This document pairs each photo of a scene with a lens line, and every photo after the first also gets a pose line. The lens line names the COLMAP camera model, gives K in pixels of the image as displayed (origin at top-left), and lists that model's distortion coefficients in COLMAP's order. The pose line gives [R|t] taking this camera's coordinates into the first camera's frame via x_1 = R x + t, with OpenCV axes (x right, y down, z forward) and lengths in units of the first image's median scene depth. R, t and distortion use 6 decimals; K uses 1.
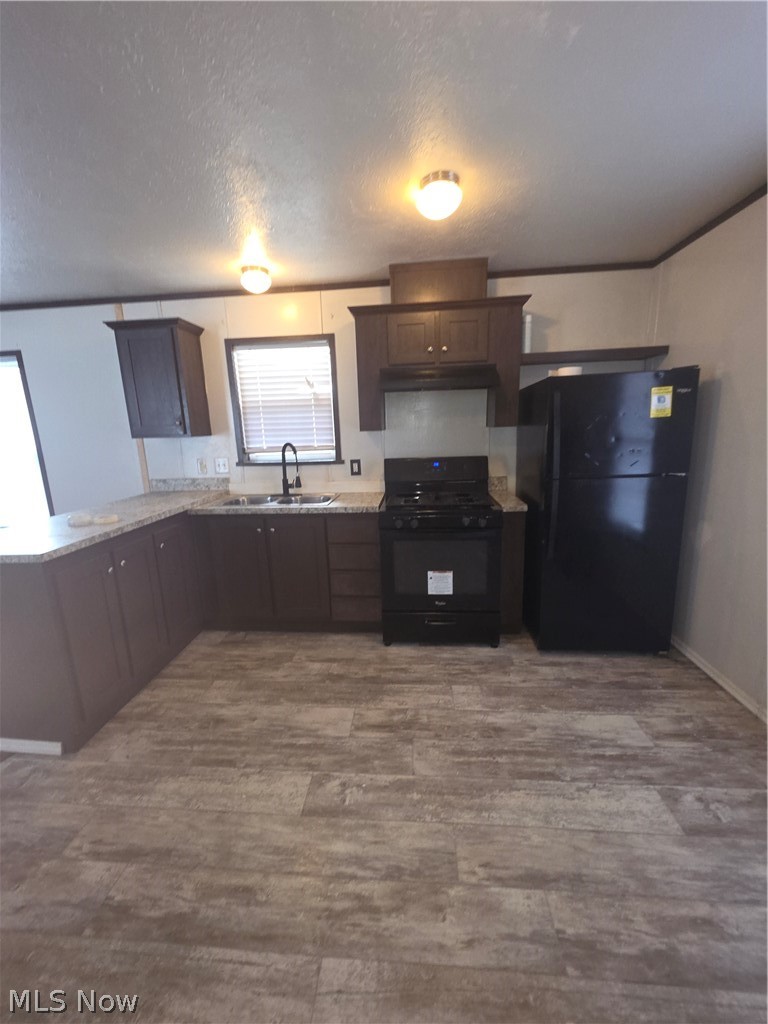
lens RADIAL K [[406.3, 0, 379.3], [0, 406.3, 522.1], [0, 0, 1]] dist [0.000930, -0.000252]
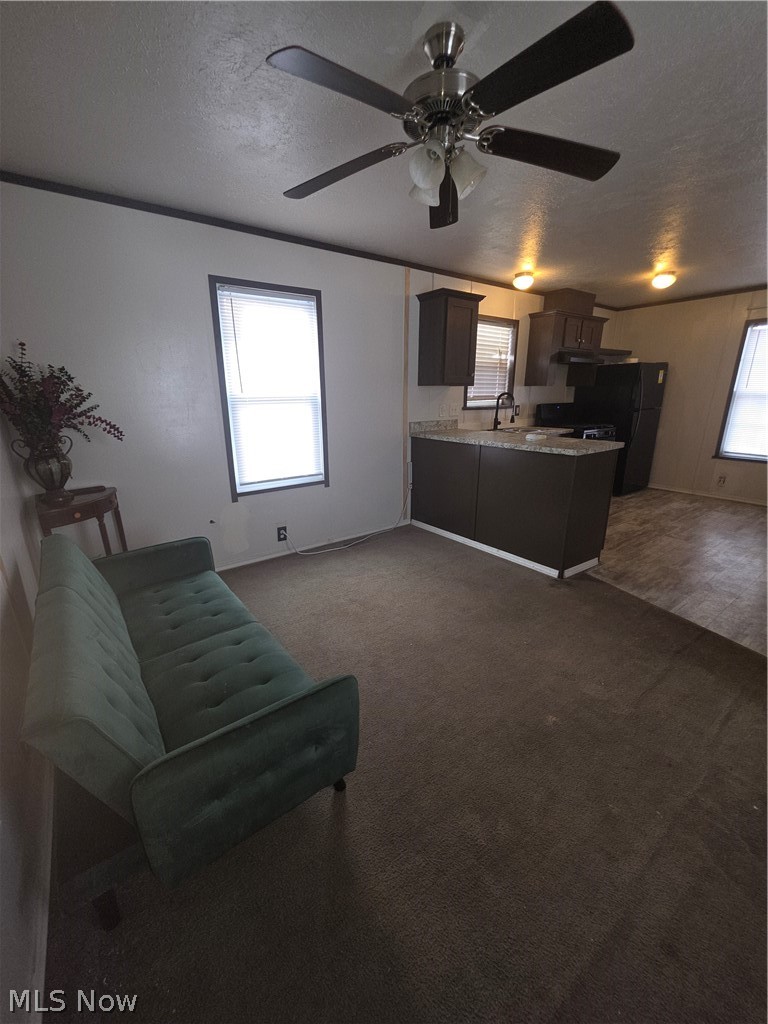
lens RADIAL K [[406.3, 0, 379.9], [0, 406.3, 514.0], [0, 0, 1]] dist [0.000930, -0.000252]
pose [[0.757796, -0.167368, 0.630661, -2.061851], [0.128277, 0.985894, 0.107506, 0.031151], [-0.639758, -0.000569, 0.768576, 0.189448]]
